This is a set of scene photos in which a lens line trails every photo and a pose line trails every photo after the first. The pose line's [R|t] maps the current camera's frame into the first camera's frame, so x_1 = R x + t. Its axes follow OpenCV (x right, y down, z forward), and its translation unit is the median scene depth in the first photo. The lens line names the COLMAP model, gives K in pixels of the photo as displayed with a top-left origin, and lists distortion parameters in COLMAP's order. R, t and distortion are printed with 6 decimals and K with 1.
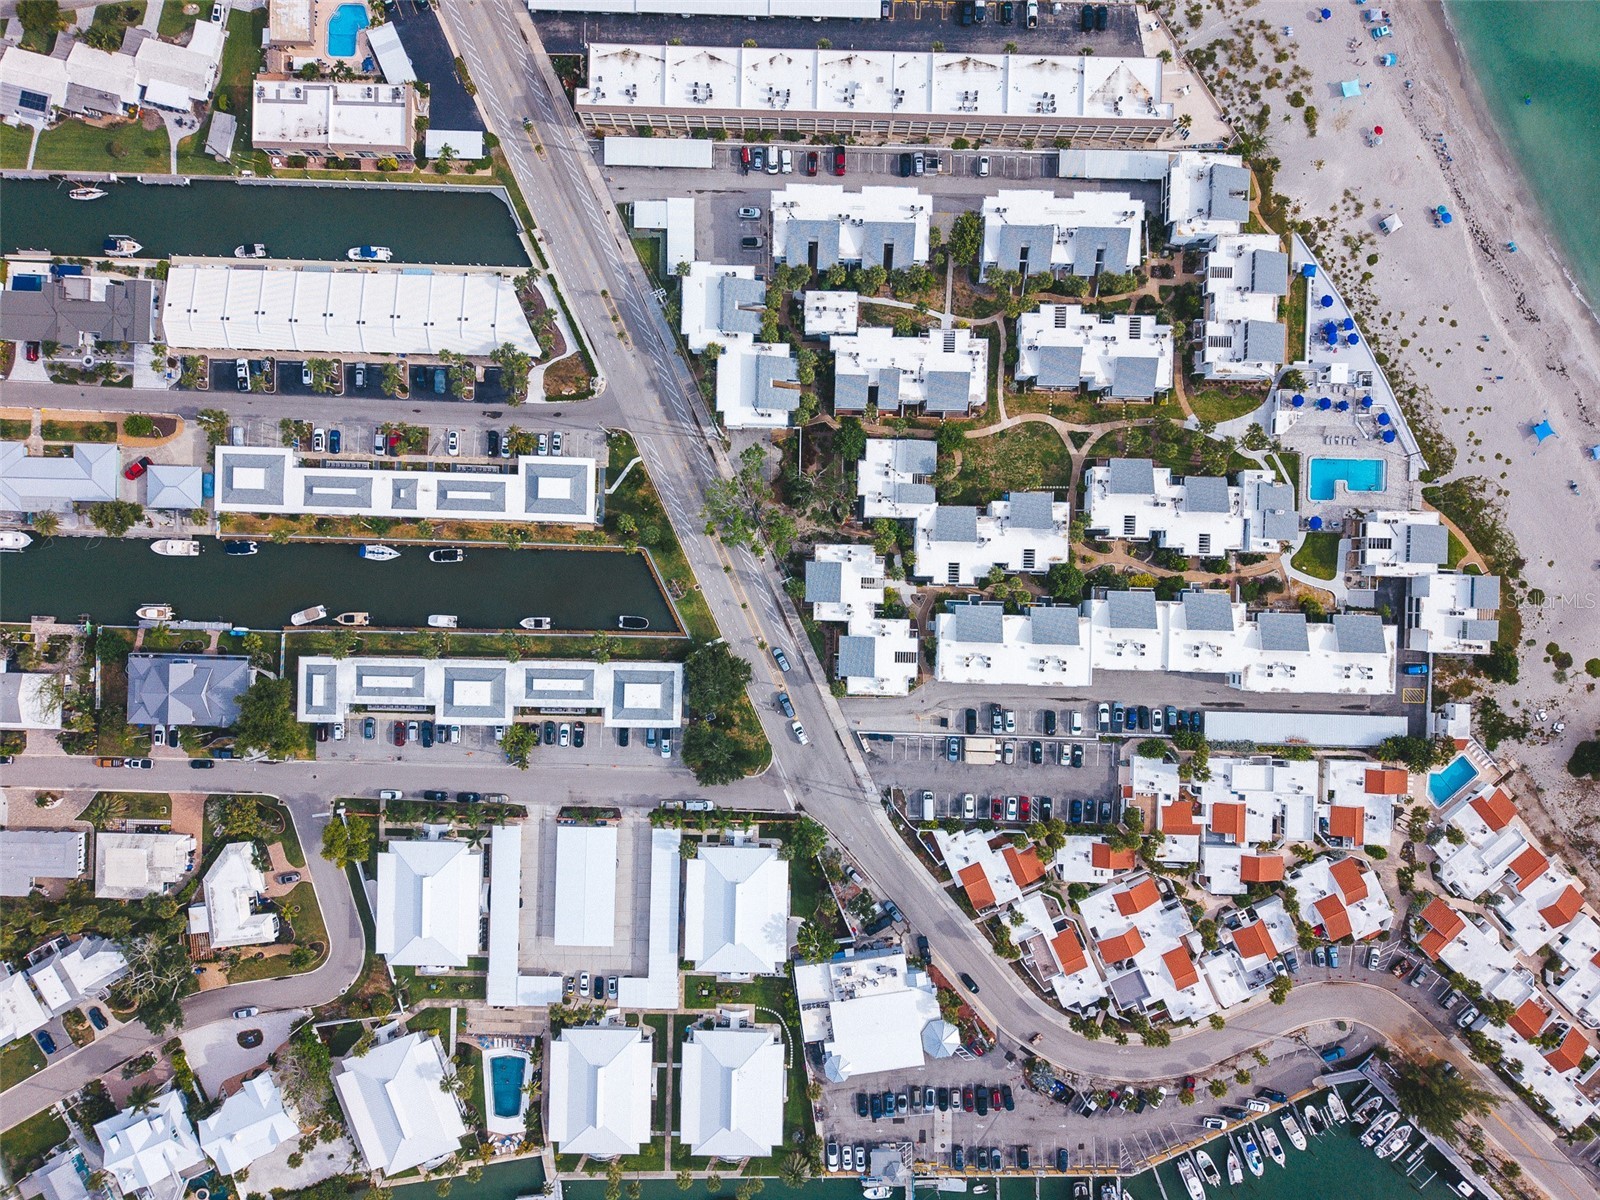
lens RADIAL K [[1067.0, 0, 800.0], [0, 1067.0, 600.0], [0, 0, 1]] dist [0.027390, -0.020079]
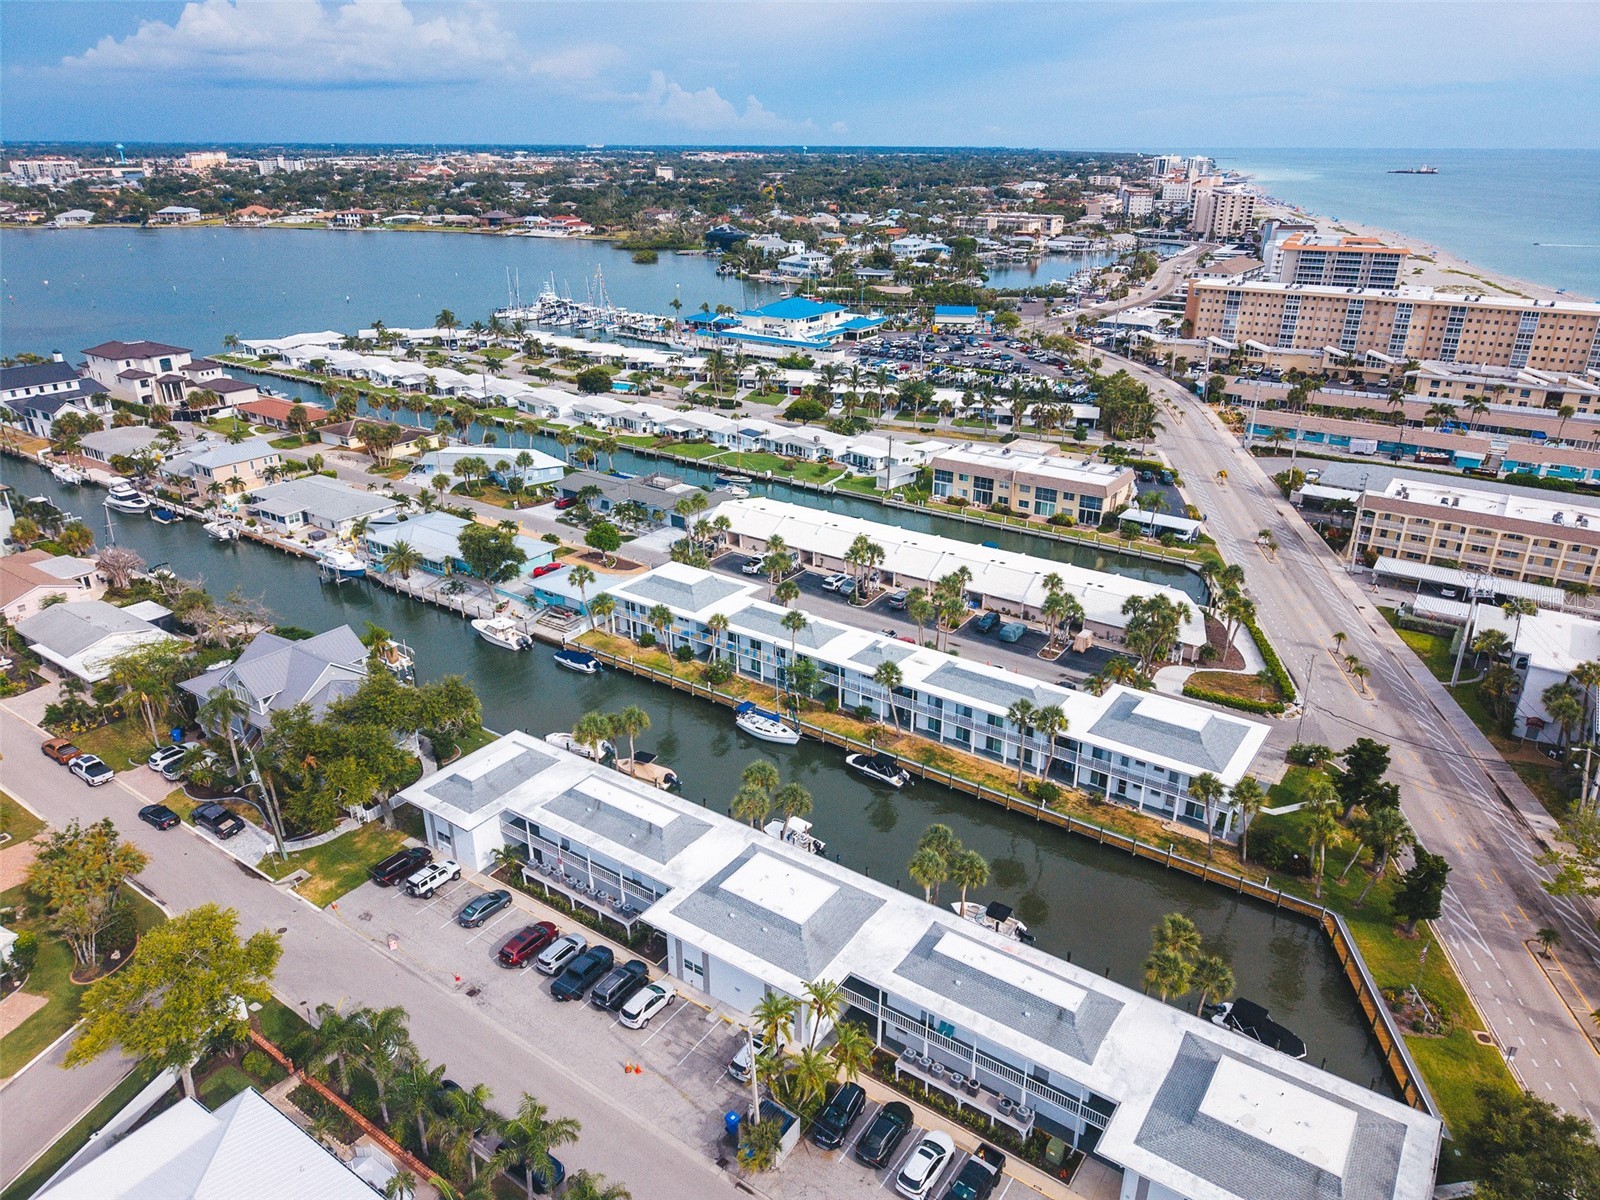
lens RADIAL K [[1067.0, 0, 800.0], [0, 1067.0, 600.0], [0, 0, 1]] dist [0.027390, -0.020079]
pose [[0.835595, 0.215626, -0.505259, -0.137890], [-0.549300, 0.316007, -0.773569, 0.323439], [-0.007137, 0.923929, 0.382497, 0.758611]]
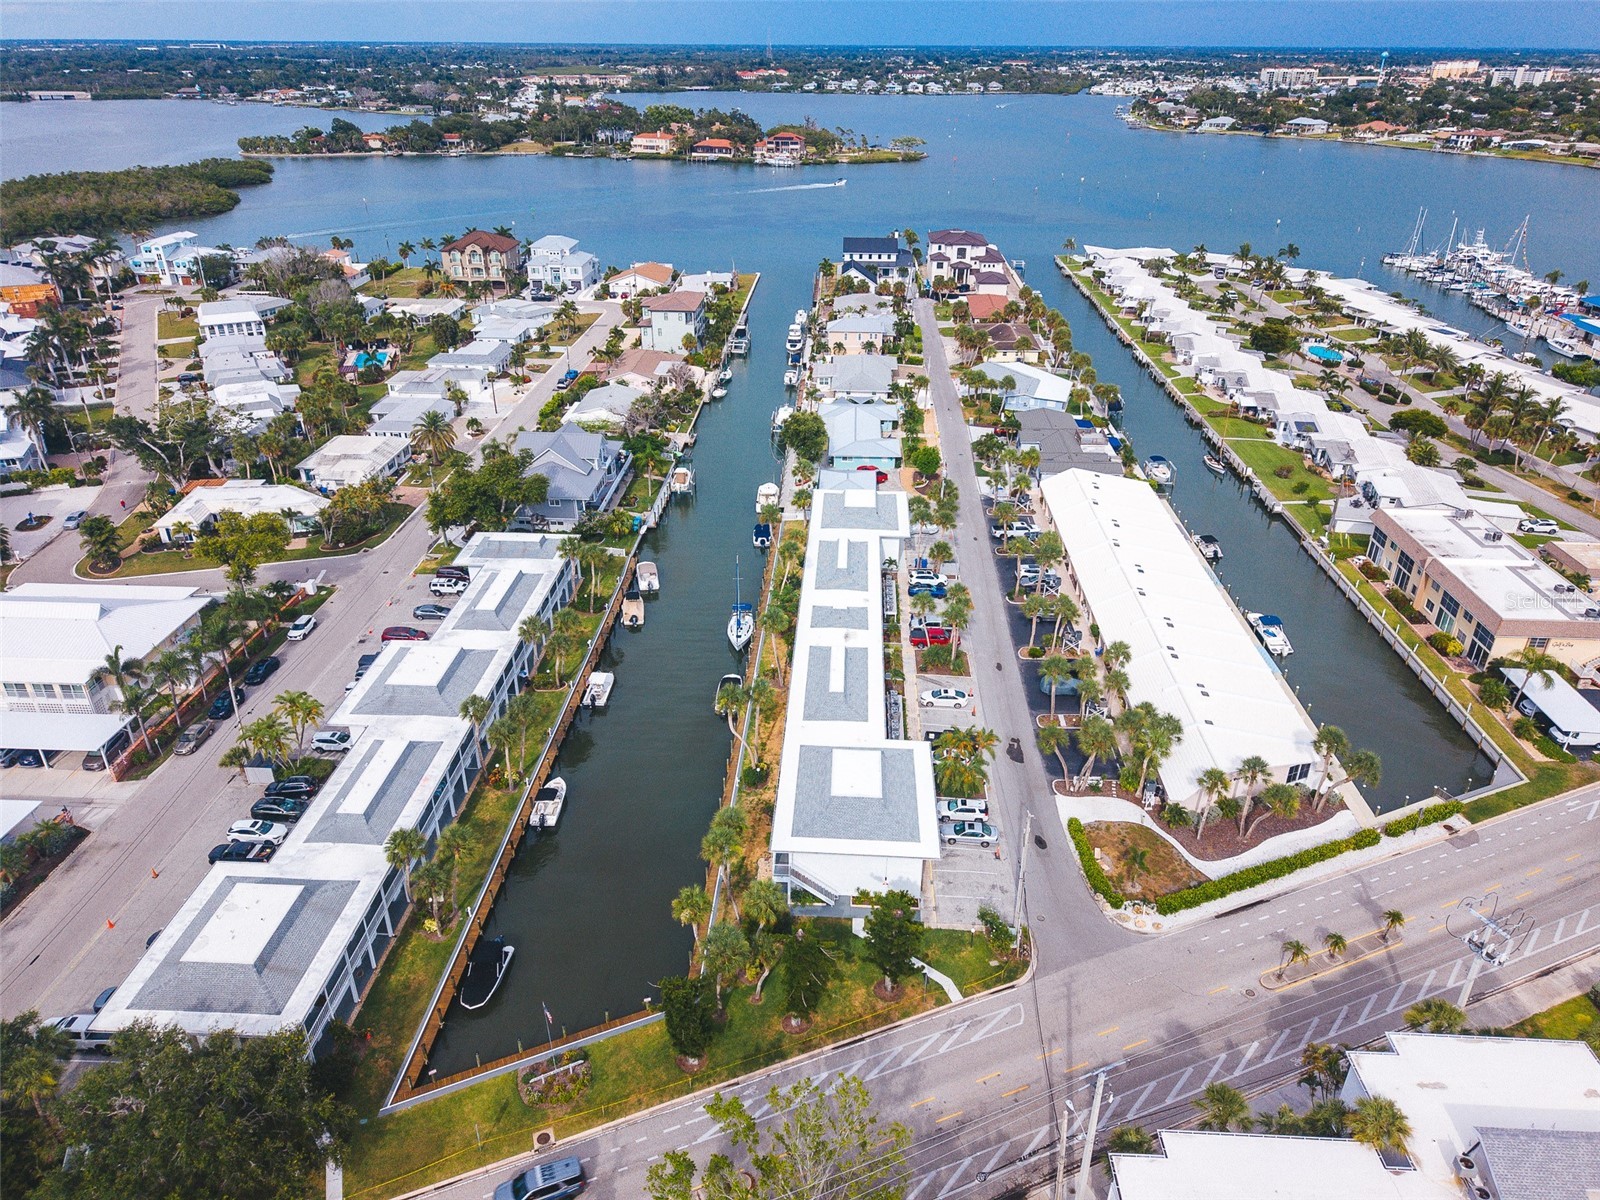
lens RADIAL K [[1067.0, 0, 800.0], [0, 1067.0, 600.0], [0, 0, 1]] dist [0.027390, -0.020079]
pose [[-0.026146, 0.459001, -0.888051, 0.099700], [-0.999518, -0.026903, 0.015523, -0.085792], [-0.016766, 0.888028, 0.459483, 0.736395]]
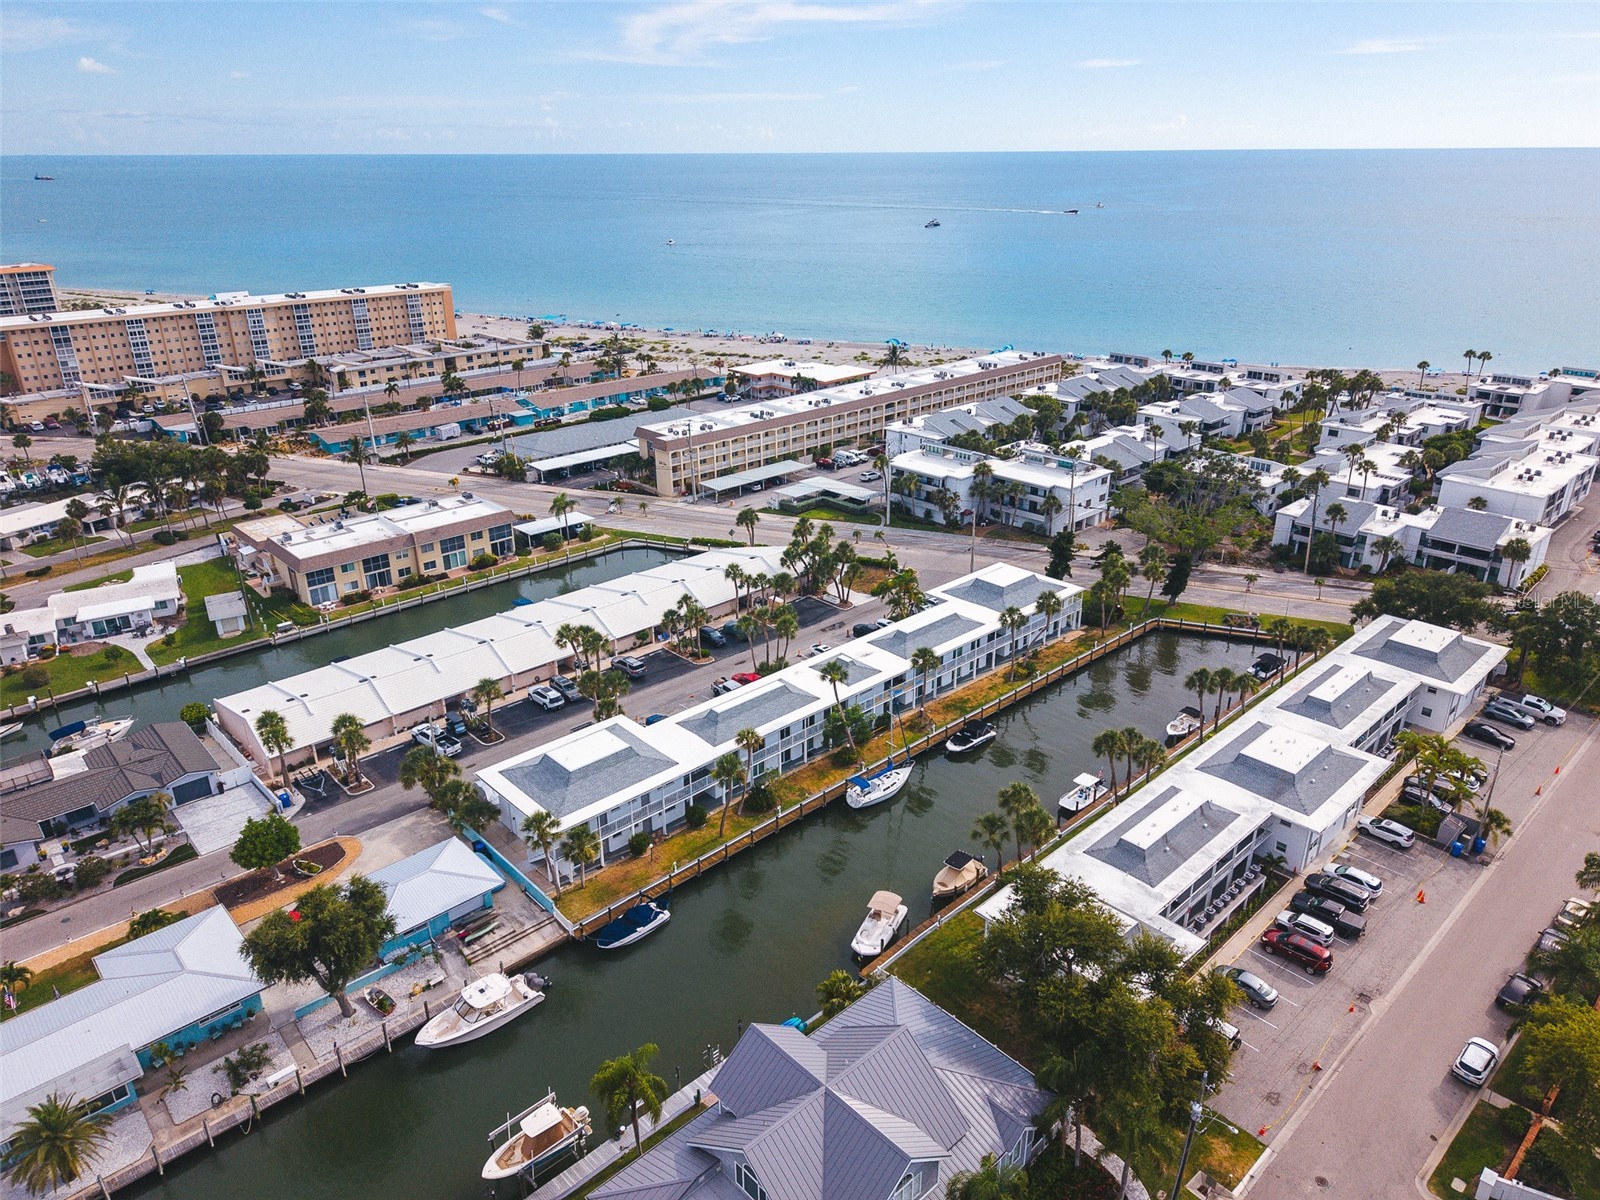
lens RADIAL K [[1067.0, 0, 800.0], [0, 1067.0, 600.0], [0, 0, 1]] dist [0.027390, -0.020079]
pose [[0.712843, -0.274284, 0.645464, -0.701331], [0.701228, 0.263583, -0.662422, 0.218288], [0.011558, 0.924820, 0.380229, 0.758417]]
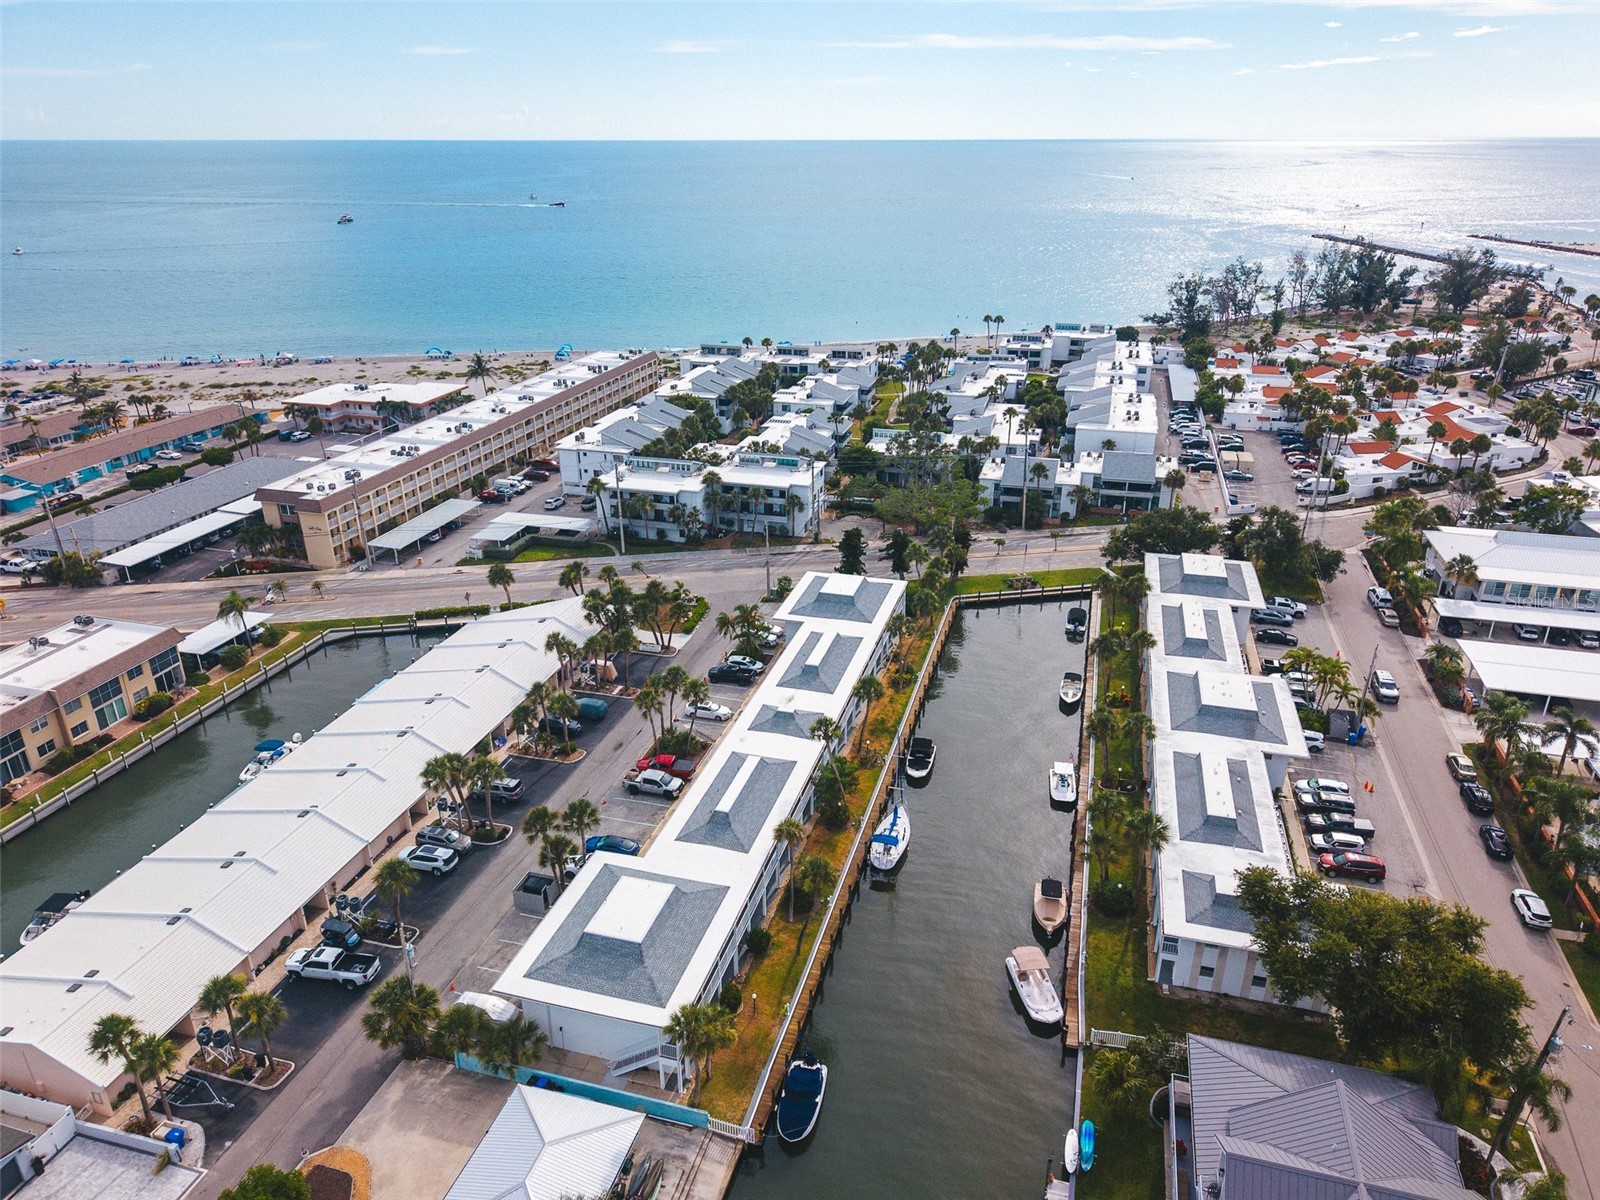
lens RADIAL K [[1067.0, 0, 800.0], [0, 1067.0, 600.0], [0, 0, 1]] dist [0.027390, -0.020079]
pose [[0.246256, -0.384131, 0.889832, -0.750338], [0.969143, 0.087187, -0.230567, 0.010235], [0.010987, 0.919153, 0.393748, 0.755603]]
